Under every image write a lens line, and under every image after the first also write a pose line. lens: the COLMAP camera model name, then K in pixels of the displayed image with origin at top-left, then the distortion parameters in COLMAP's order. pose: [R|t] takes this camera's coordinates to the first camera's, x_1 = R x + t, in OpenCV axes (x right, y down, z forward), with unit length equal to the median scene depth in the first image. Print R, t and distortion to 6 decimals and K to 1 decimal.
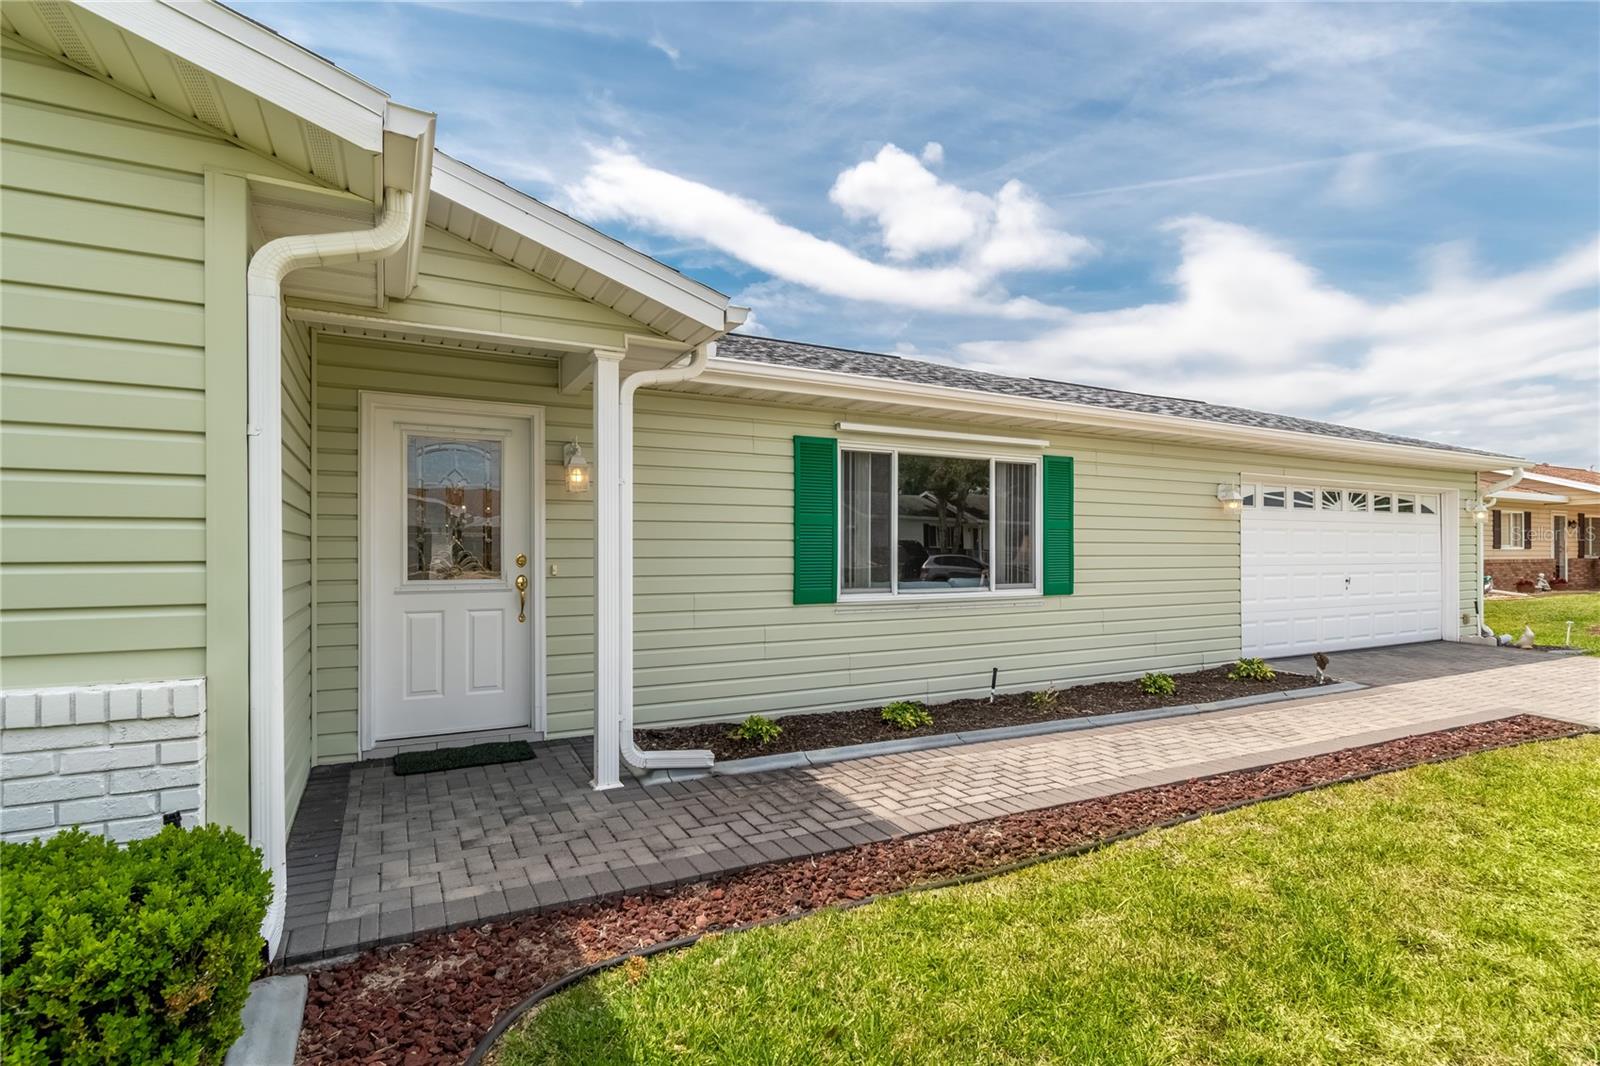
lens RADIAL K [[769.9, 0, 804.2], [0, 769.9, 554.2], [0, 0, 1]] dist [-0.001170, -0.000297]
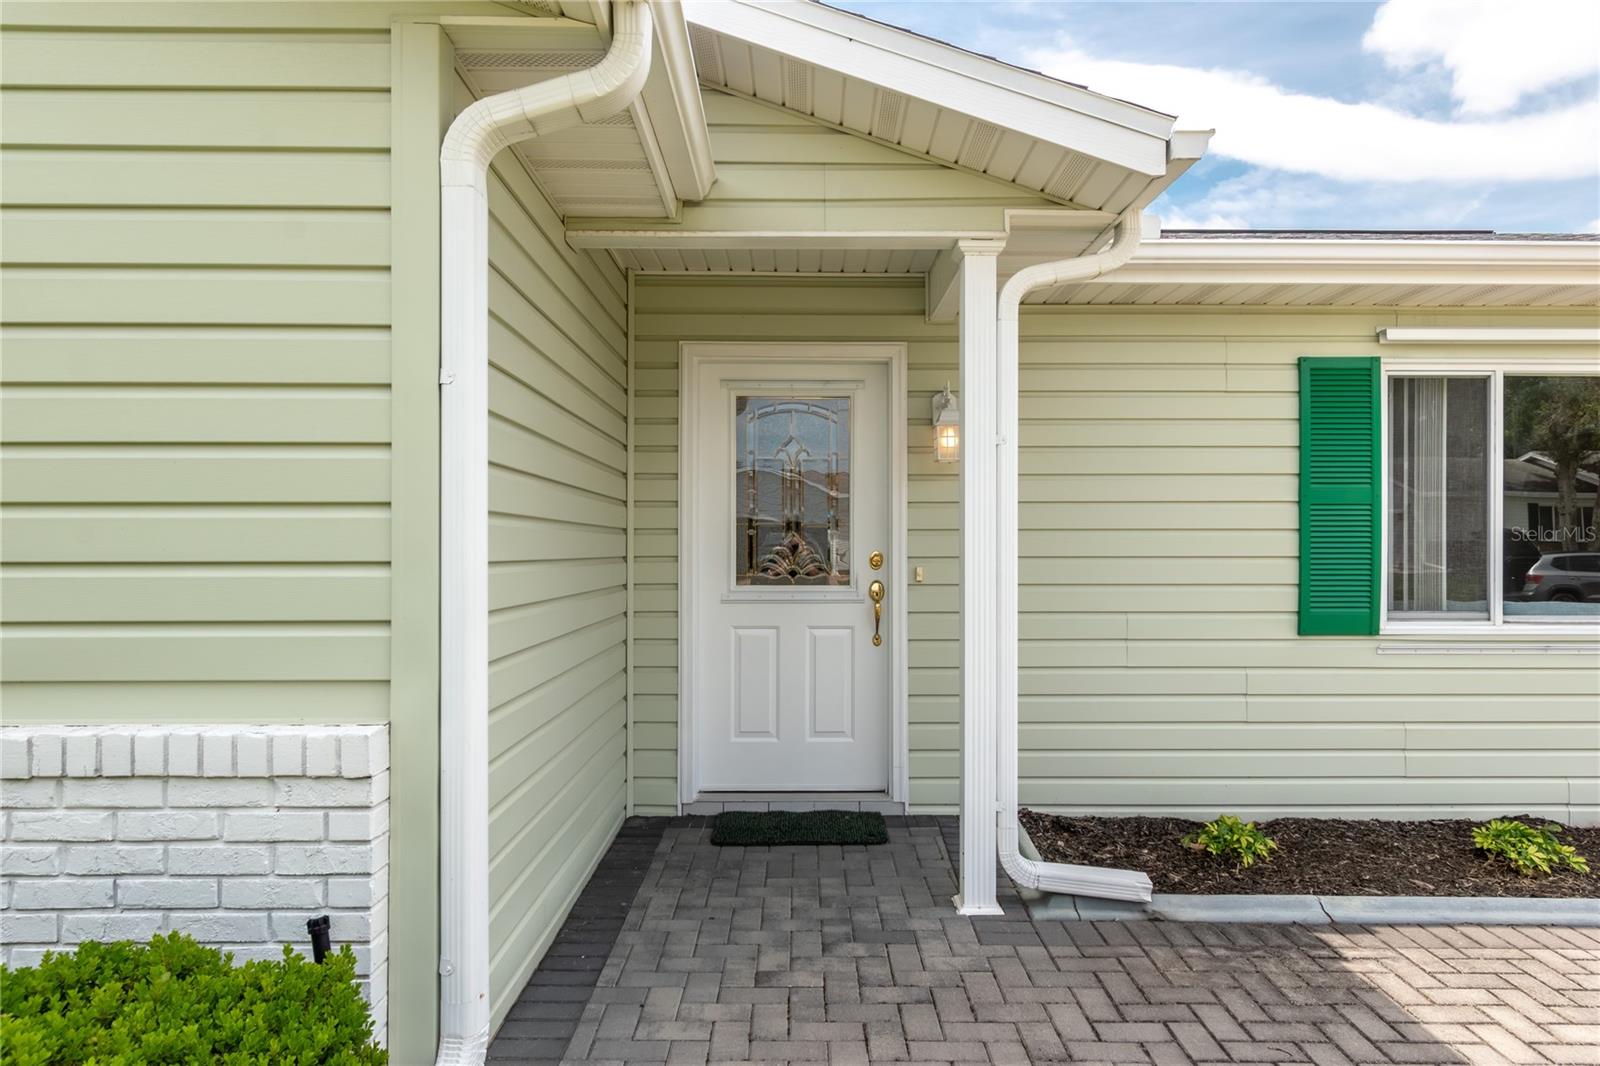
lens RADIAL K [[975.9, 0, 820.5], [0, 975.9, 544.1], [0, 0, 1]] dist [0.000933, 0.001106]
pose [[0.891625, -0.000471, -0.452774, -0.001249], [-0.002587, 0.999978, -0.006135, -0.001376], [0.452767, 0.006642, 0.891604, 0.179780]]
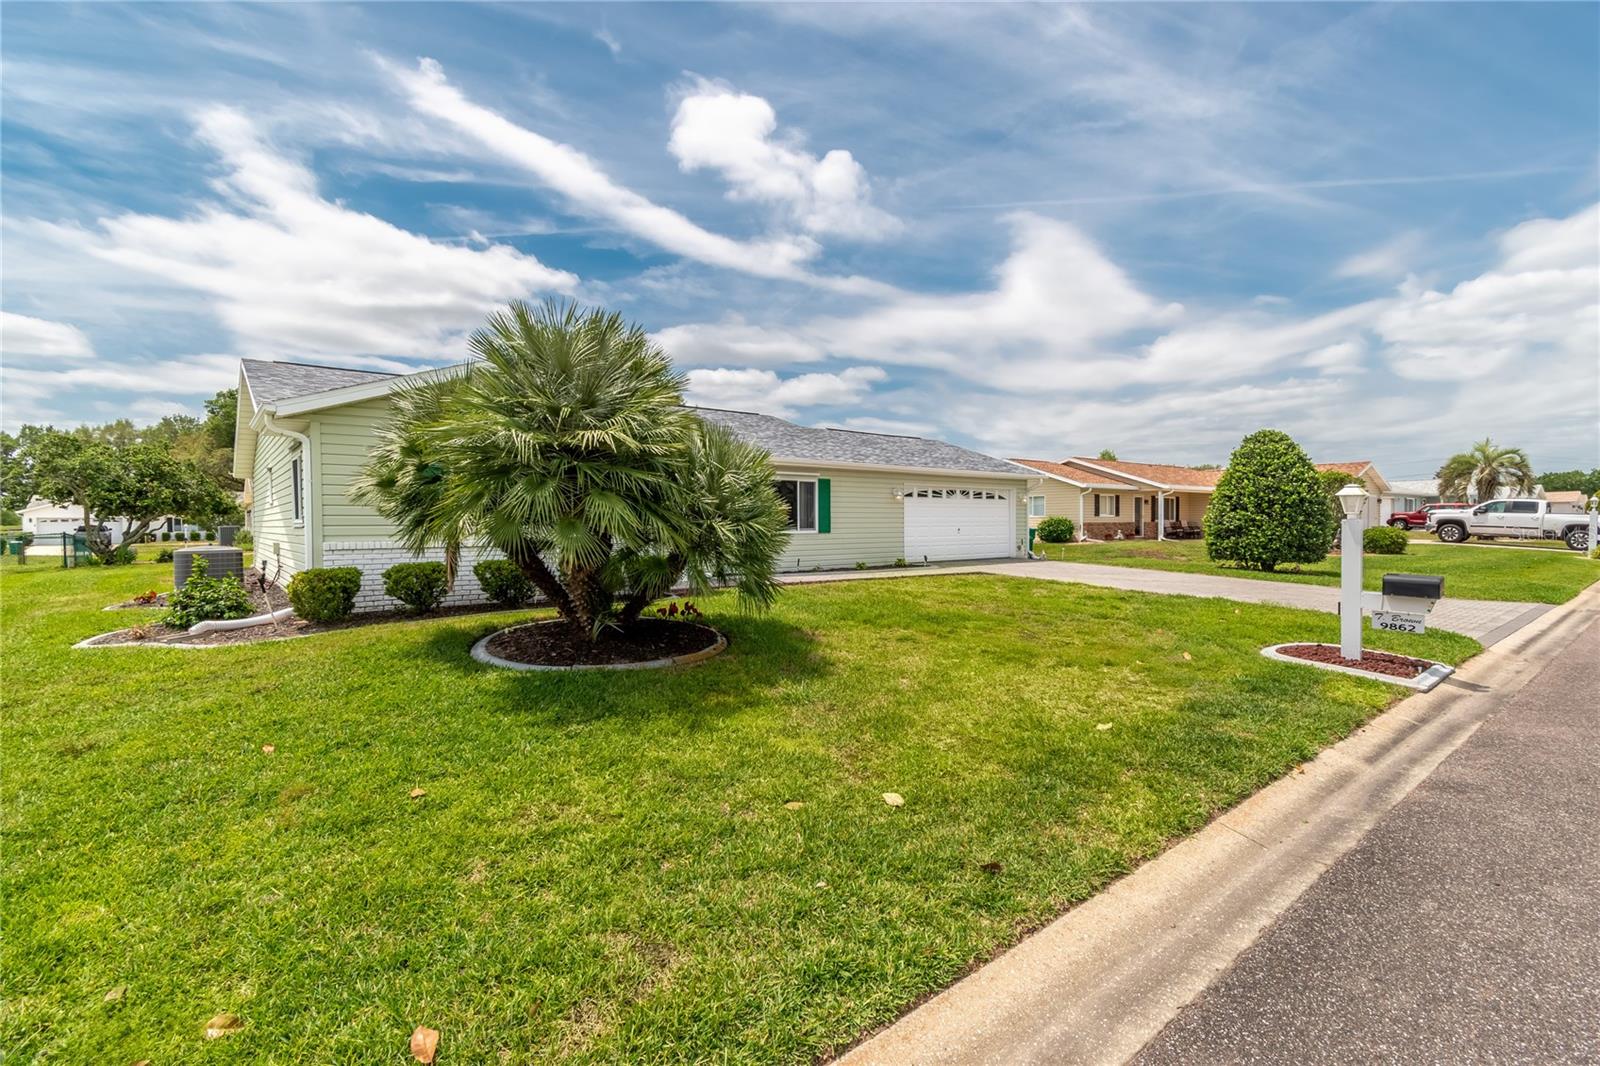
lens RADIAL K [[719.9, 0, 800.0], [0, 719.9, 533.0], [0, 0, 1]] dist [-0.001609, -0.000118]
pose [[0.982928, -0.005244, 0.183913, -0.298781], [0.002880, 0.999910, 0.013116, 0.033318], [-0.183966, -0.012363, 0.982855, -2.086725]]
